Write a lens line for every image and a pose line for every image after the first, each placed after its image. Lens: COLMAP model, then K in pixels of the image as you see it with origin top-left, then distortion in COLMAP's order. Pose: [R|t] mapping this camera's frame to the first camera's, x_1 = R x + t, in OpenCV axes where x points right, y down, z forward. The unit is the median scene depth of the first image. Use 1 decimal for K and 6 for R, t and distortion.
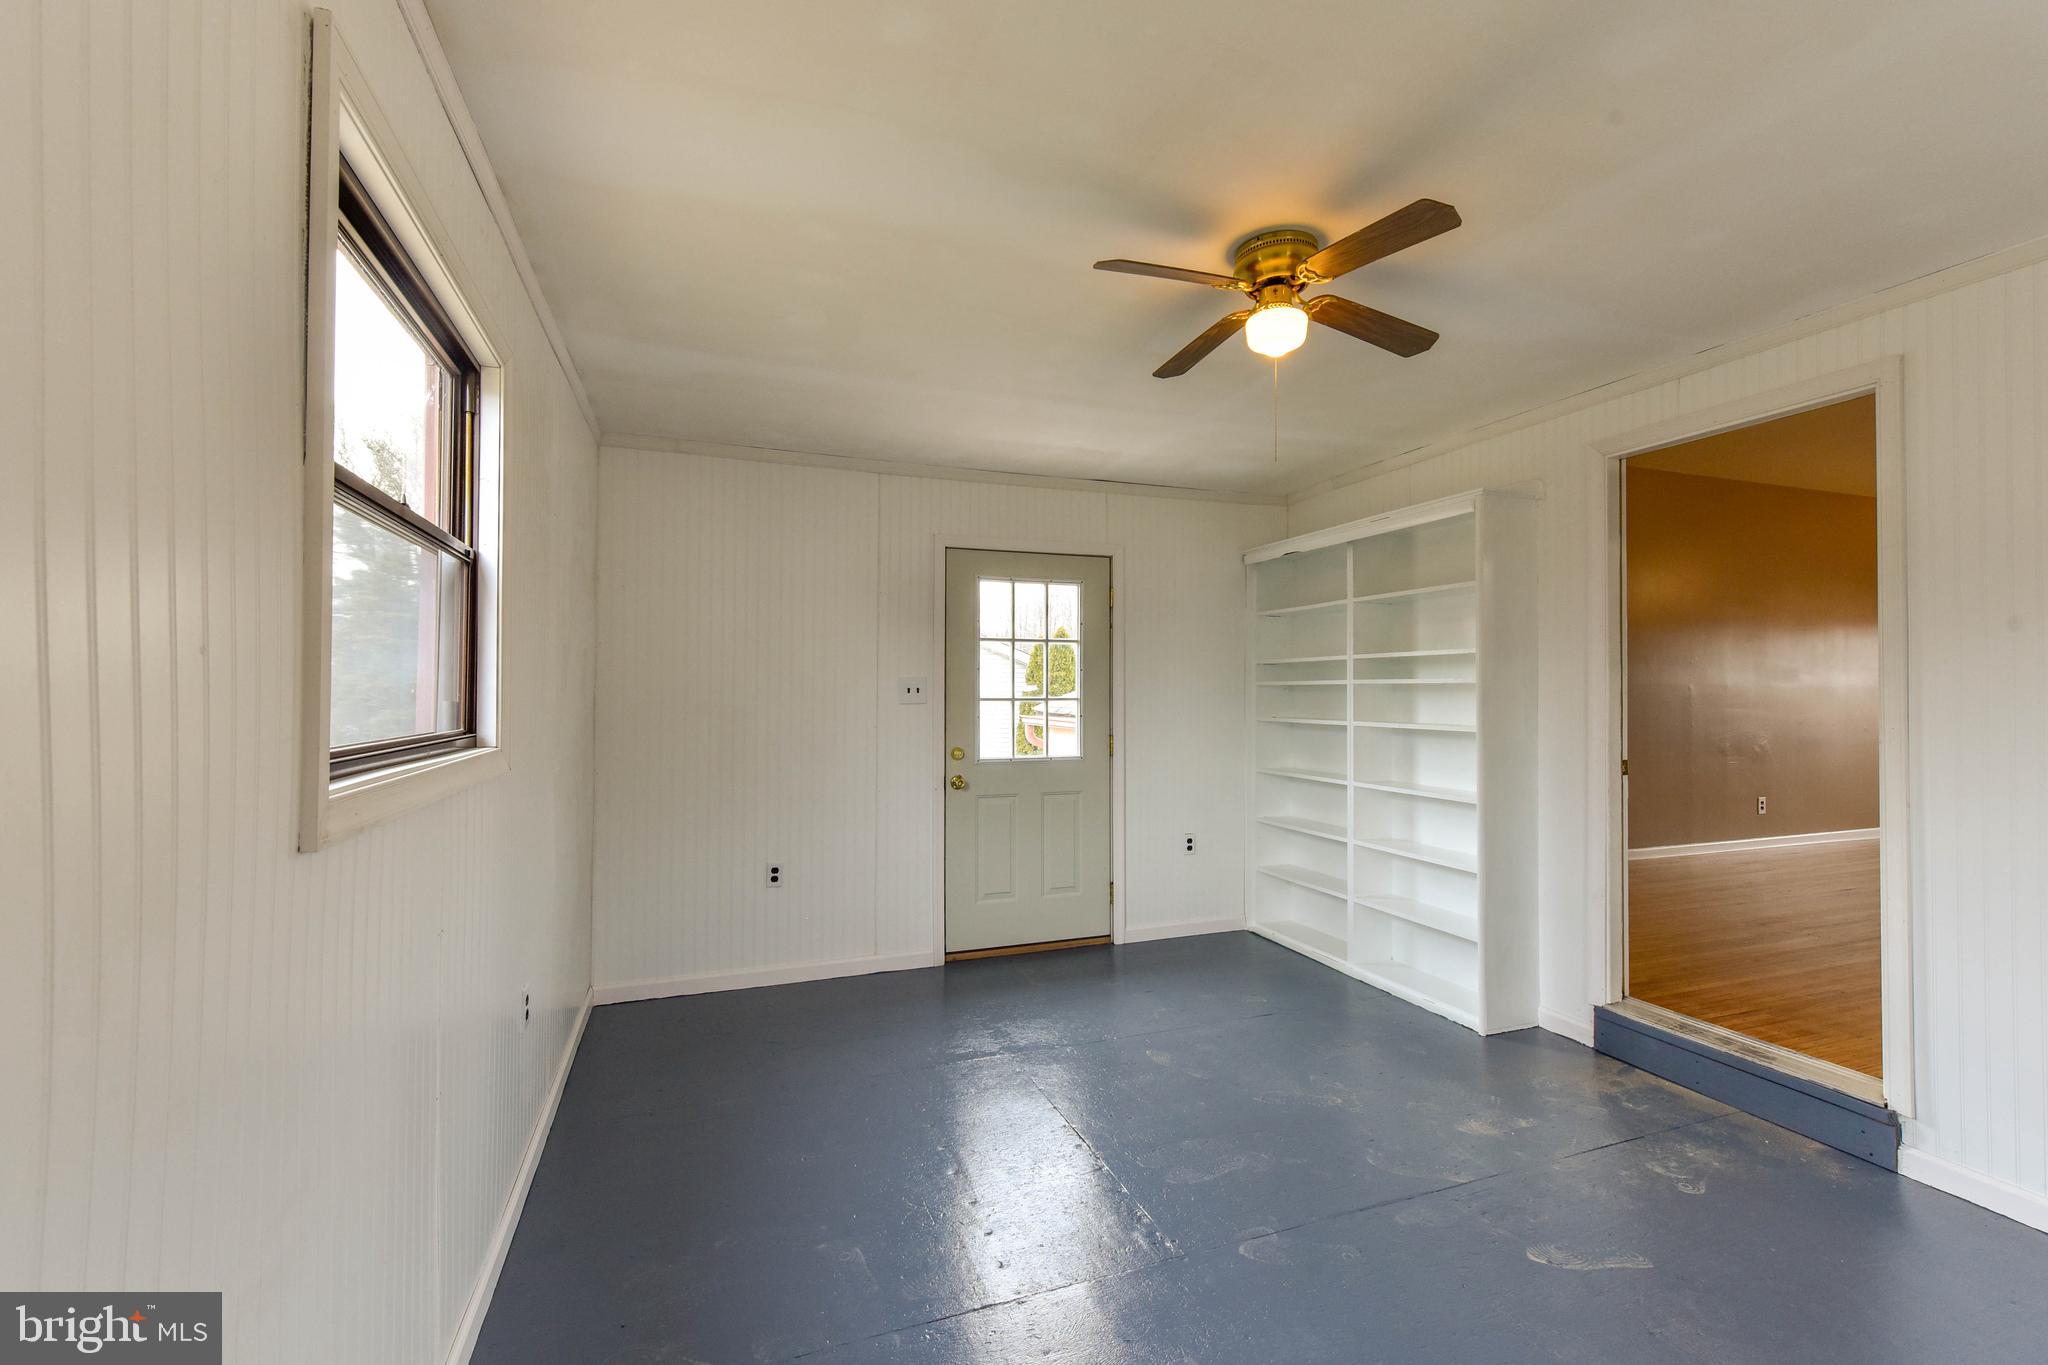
lens RADIAL K [[859.3, 0, 1024.0], [0, 859.3, 682.5], [0, 0, 1]] dist [0.004474, -0.000614]
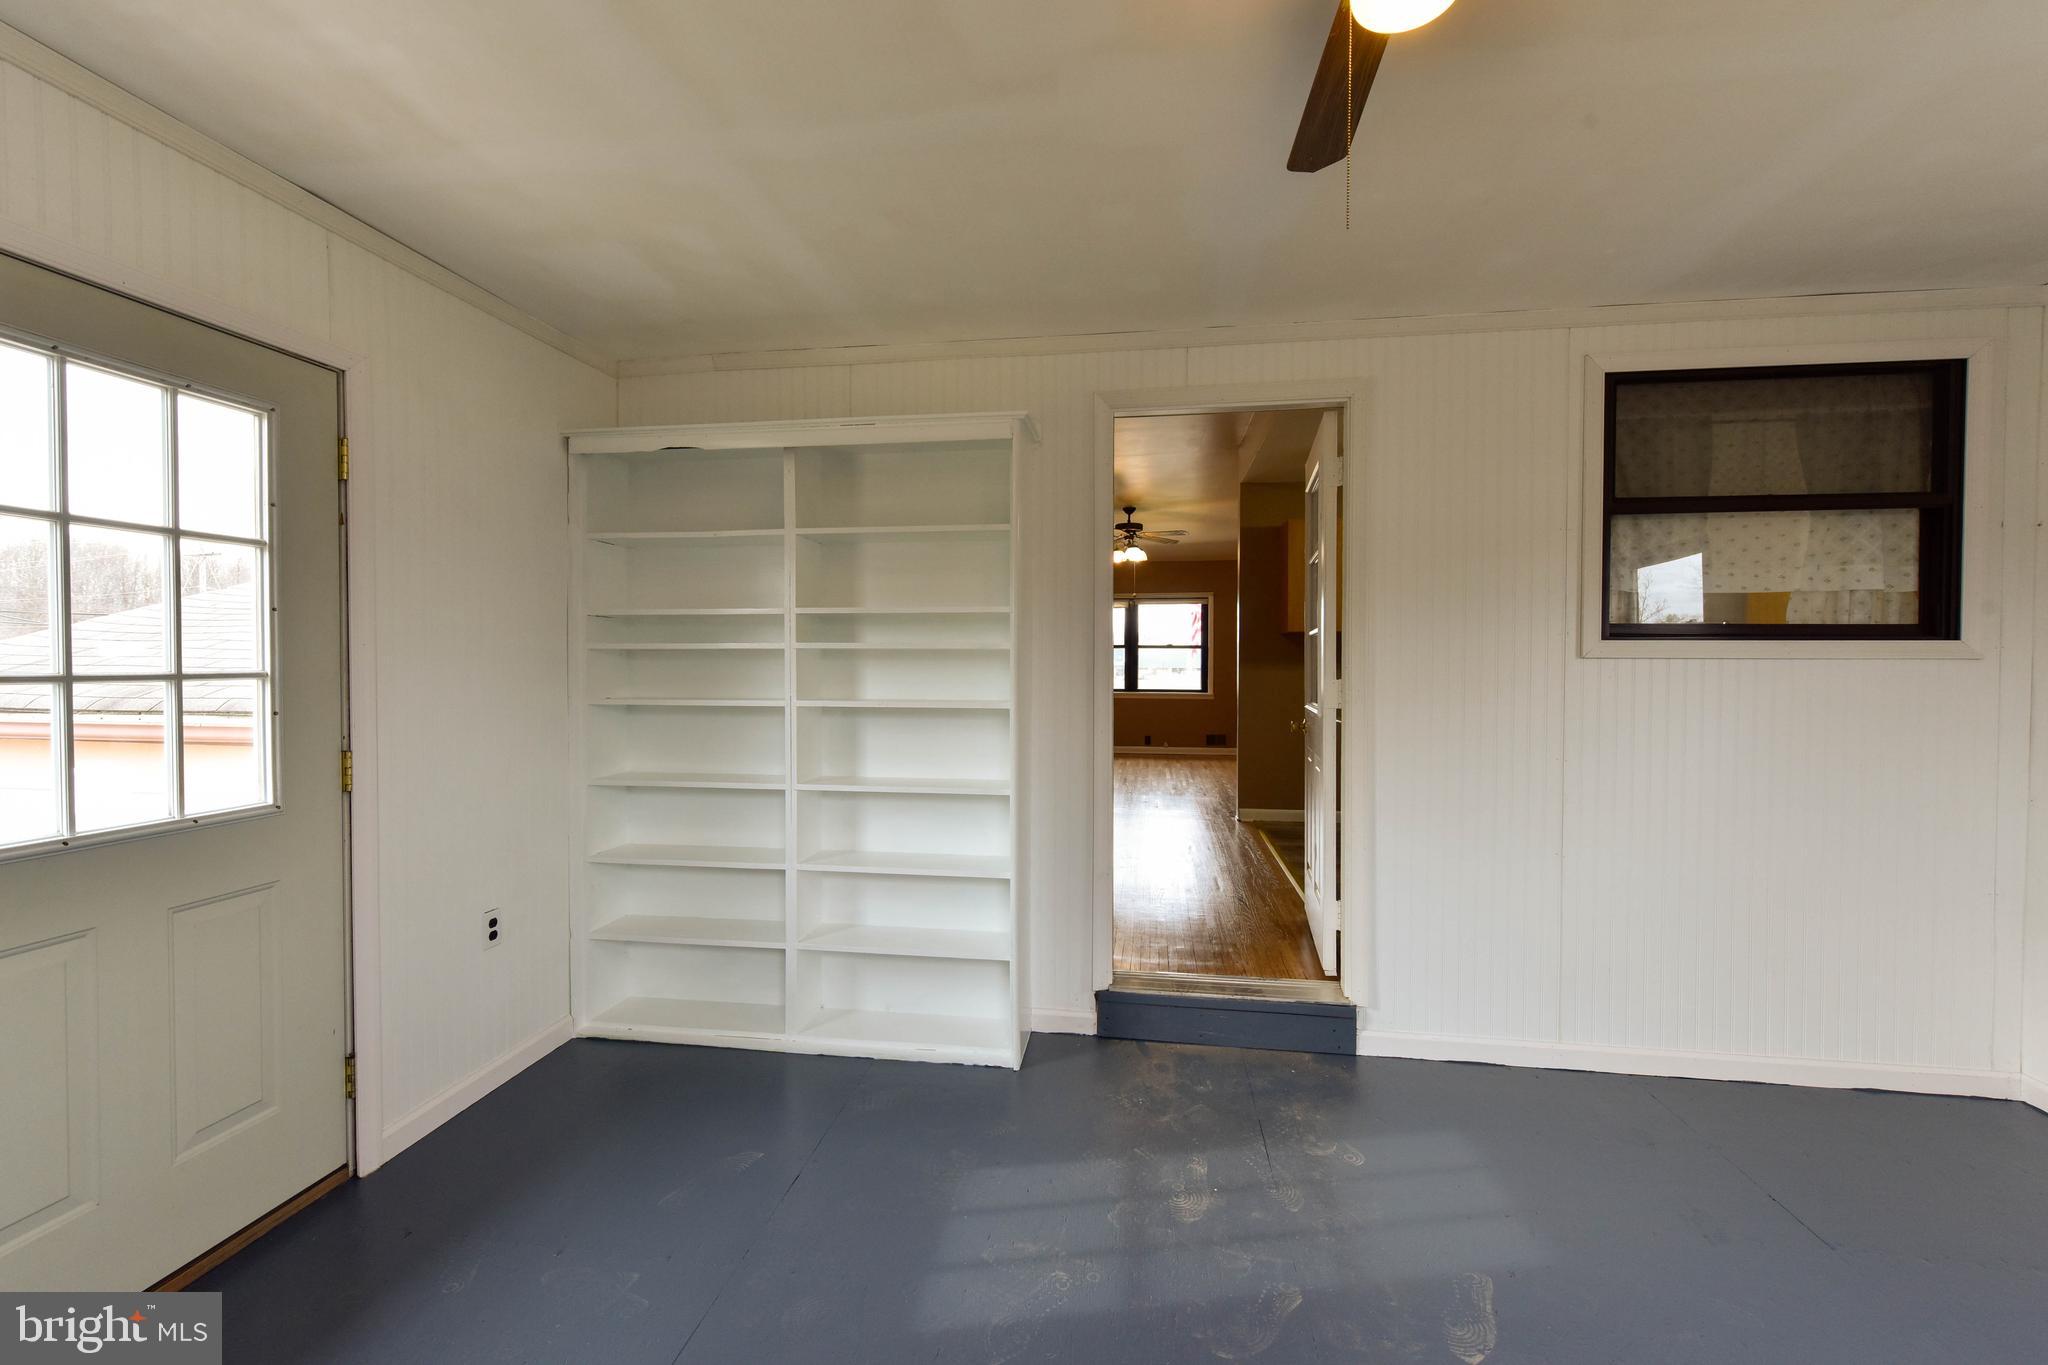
lens RADIAL K [[847.5, 0, 1027.7], [0, 847.5, 674.5], [0, 0, 1]] dist [0.001585, -0.000530]
pose [[0.475874, -0.014770, 0.879390, -0.145252], [-0.010334, 0.999696, 0.022383, 0.005802], [-0.879453, -0.019739, 0.475576, 0.488085]]
